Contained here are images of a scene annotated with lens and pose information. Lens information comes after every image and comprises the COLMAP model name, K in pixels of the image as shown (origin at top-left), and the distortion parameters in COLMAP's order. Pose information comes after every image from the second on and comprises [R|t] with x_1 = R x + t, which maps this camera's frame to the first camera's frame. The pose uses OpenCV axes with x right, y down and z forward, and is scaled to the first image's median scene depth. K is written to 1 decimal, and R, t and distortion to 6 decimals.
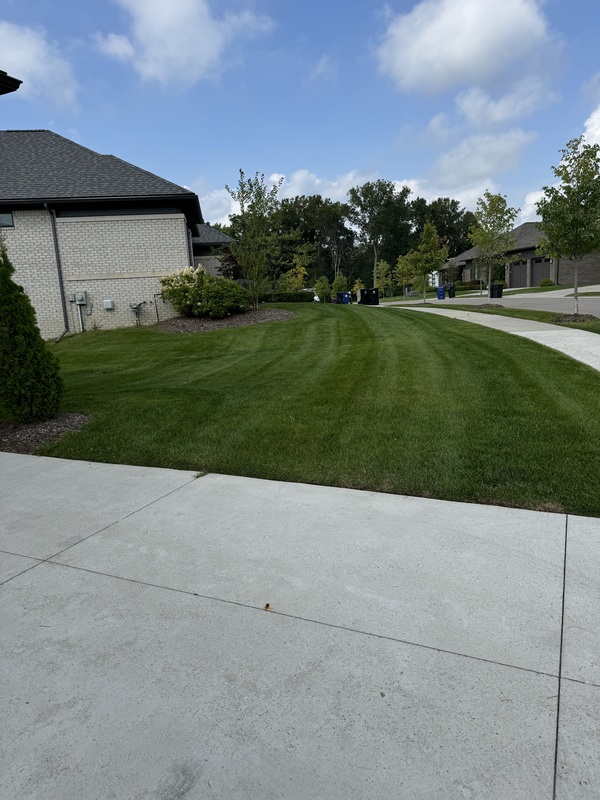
lens RADIAL K [[562.6, 0, 300.0], [0, 562.6, 400.0], [0, 0, 1]] dist [0.124512, -0.203193]
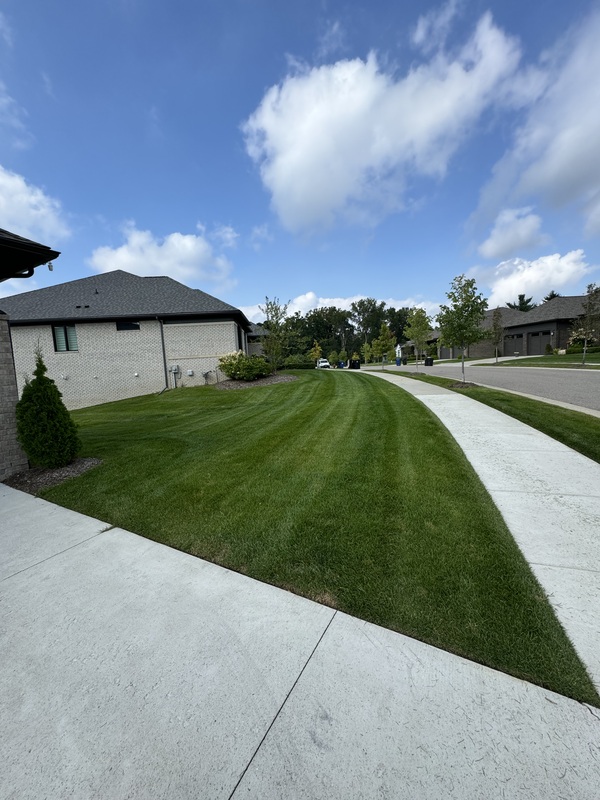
lens RADIAL K [[316.9, 0, 300.0], [0, 316.9, 400.0], [0, 0, 1]] dist [0.000066, 0.000000]
pose [[0.996278, 0.013053, -0.085206, 0.084196], [-0.017888, 0.998258, -0.056224, -0.034760], [0.084323, 0.057538, 0.994776, 0.065699]]
